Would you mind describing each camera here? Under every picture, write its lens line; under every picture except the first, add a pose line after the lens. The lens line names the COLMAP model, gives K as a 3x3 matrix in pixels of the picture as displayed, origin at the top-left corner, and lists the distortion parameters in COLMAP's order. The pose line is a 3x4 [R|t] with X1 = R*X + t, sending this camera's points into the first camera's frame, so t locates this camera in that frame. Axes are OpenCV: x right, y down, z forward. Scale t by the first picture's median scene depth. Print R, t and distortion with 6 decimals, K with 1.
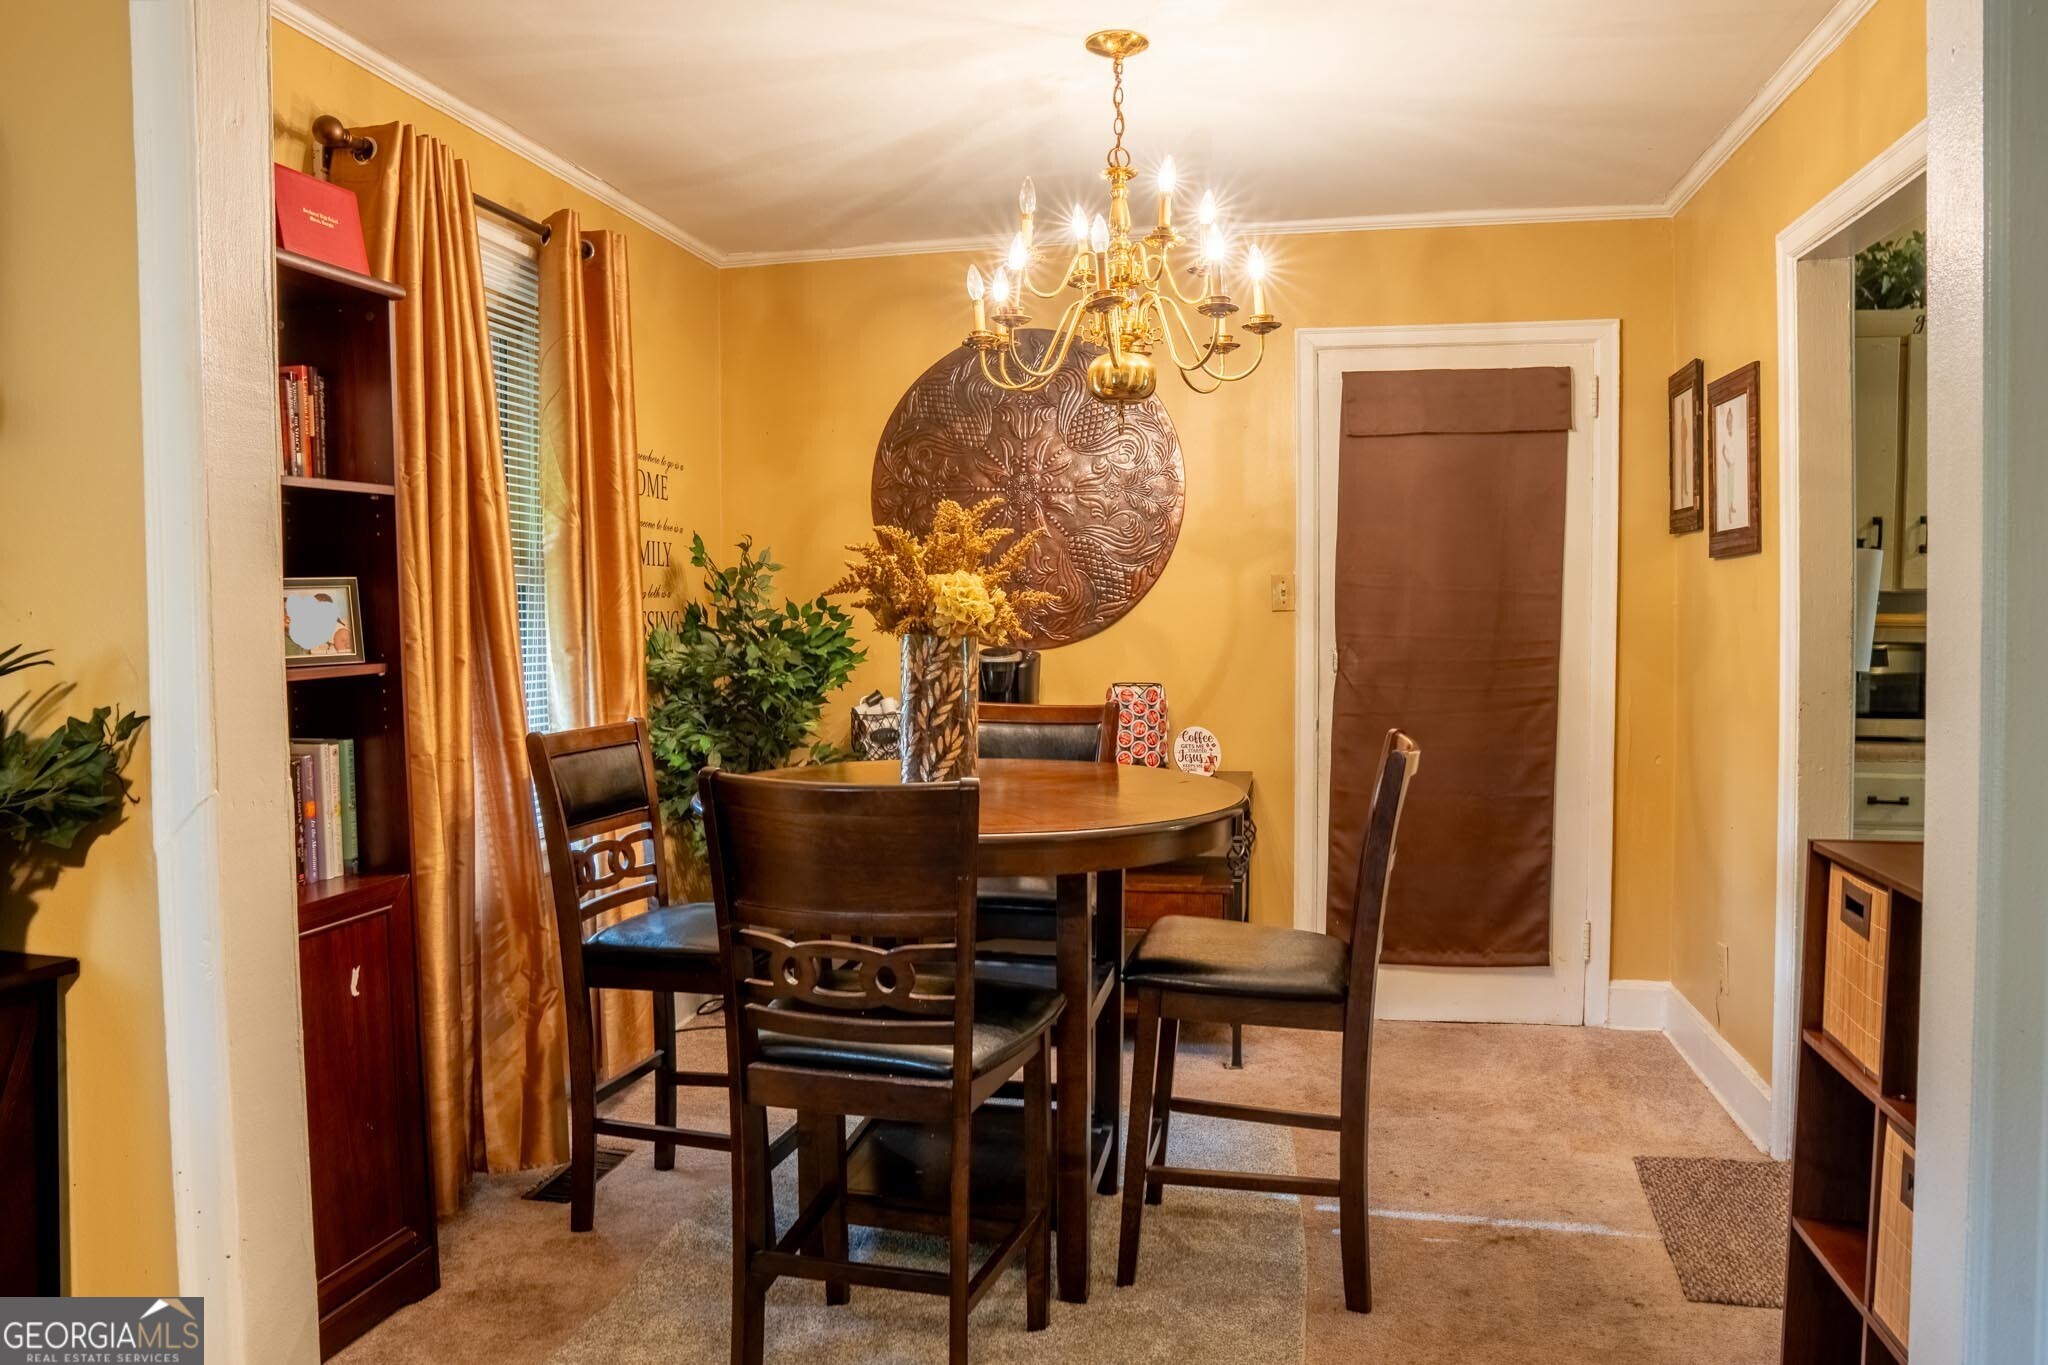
lens RADIAL K [[1460.1, 0, 1018.1], [0, 1460.1, 672.2], [0, 0, 1]] dist [-0.104664, 0.062941]
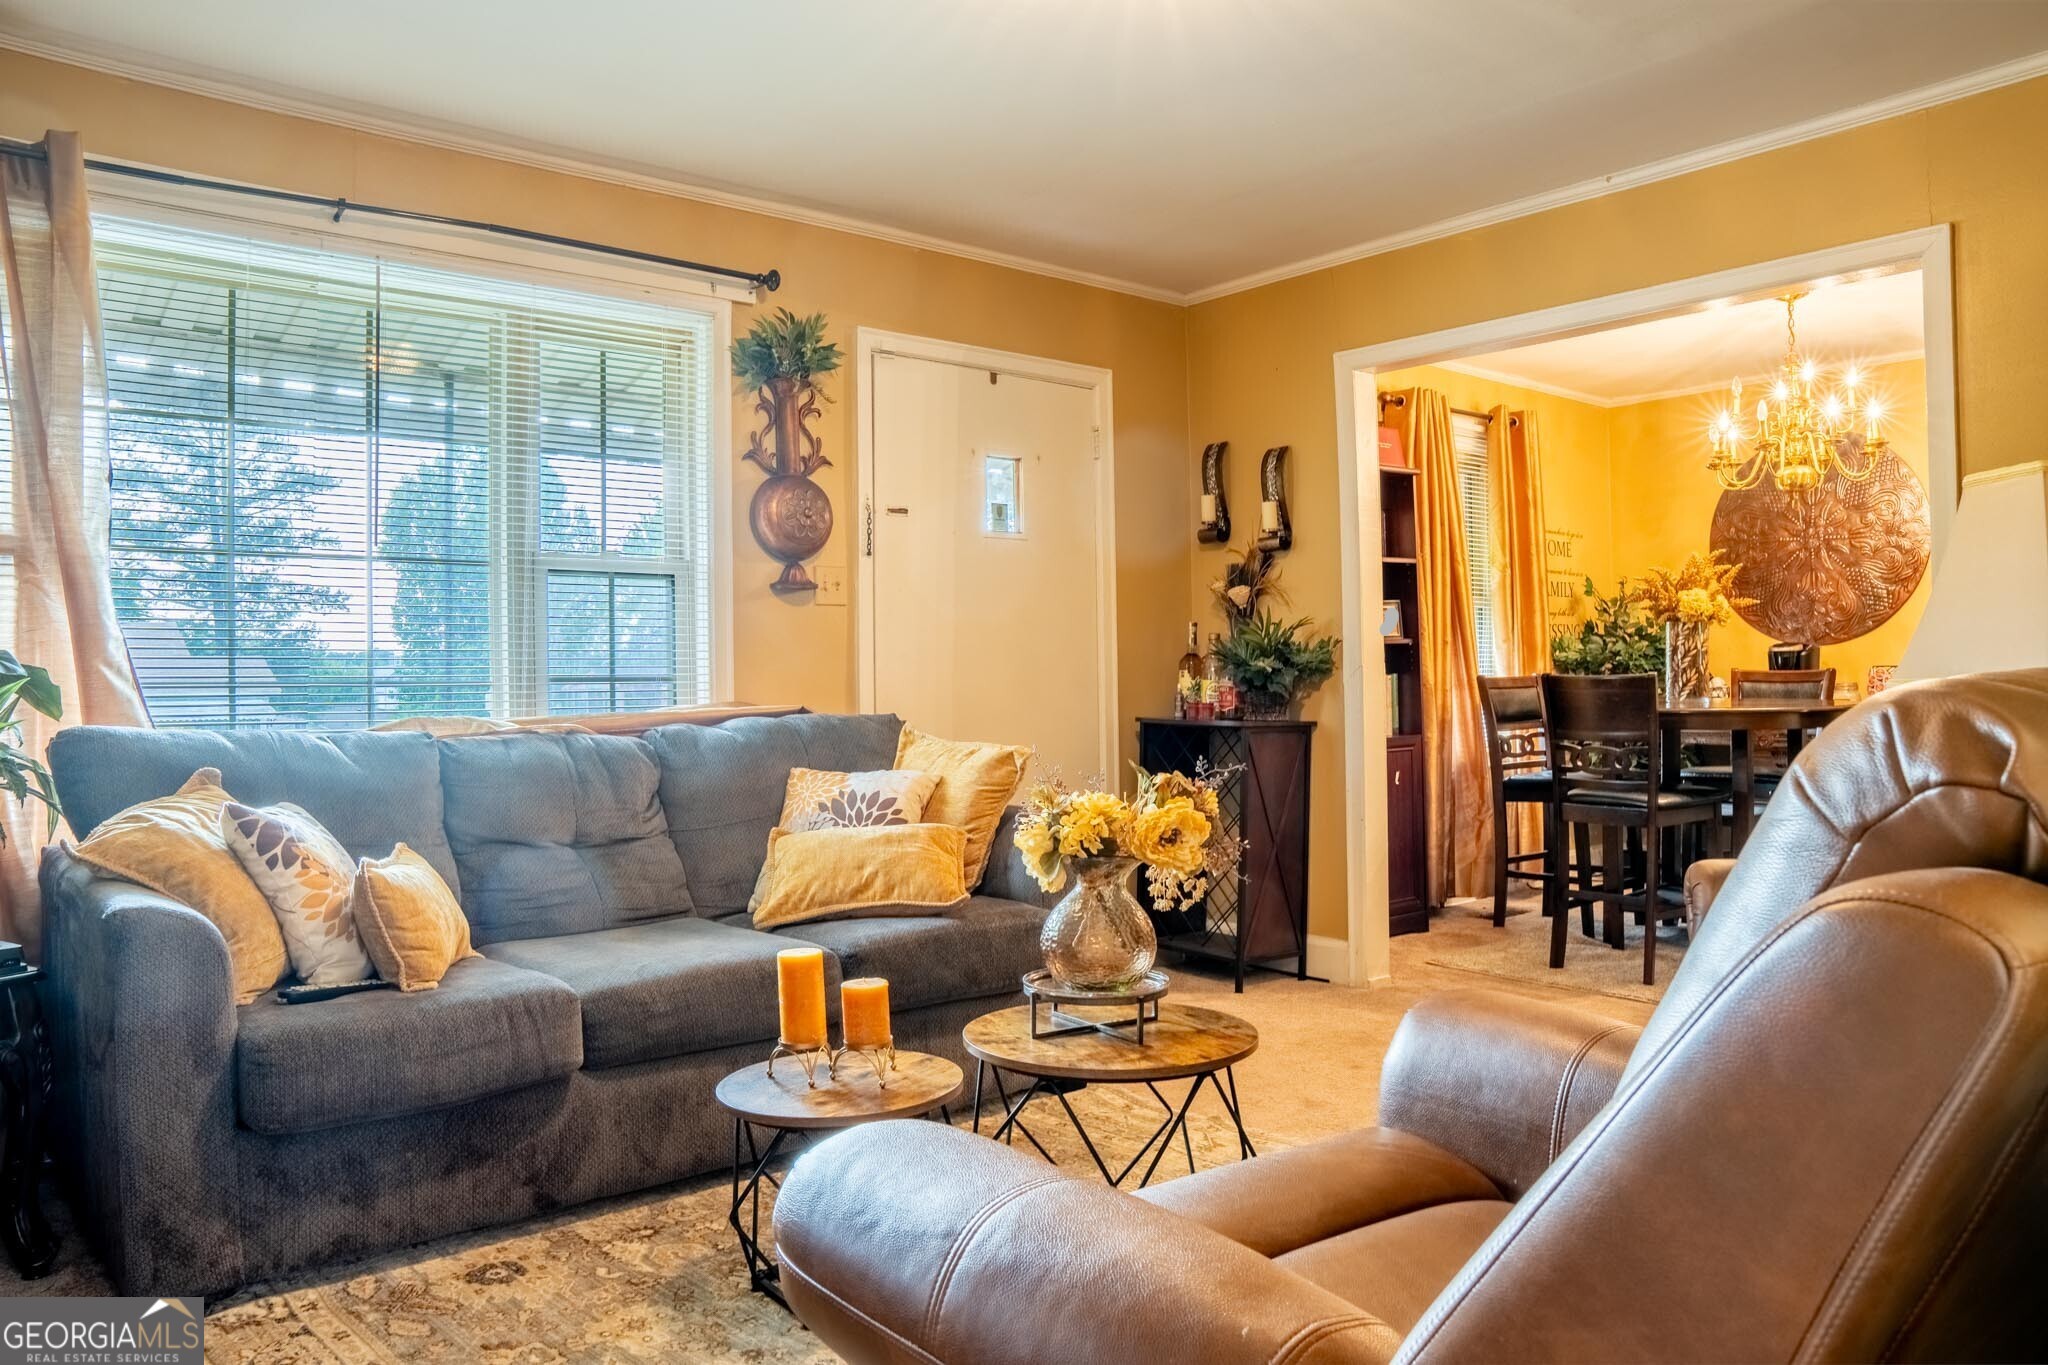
lens RADIAL K [[1460.1, 0, 1023.0], [0, 1460.1, 675.5], [0, 0, 1]] dist [-0.104664, 0.062941]
pose [[0.788025, -0.006928, -0.615605, 0.379279], [-0.015189, 0.999414, -0.030690, 0.104807], [0.615456, 0.033535, 0.787457, -0.926937]]
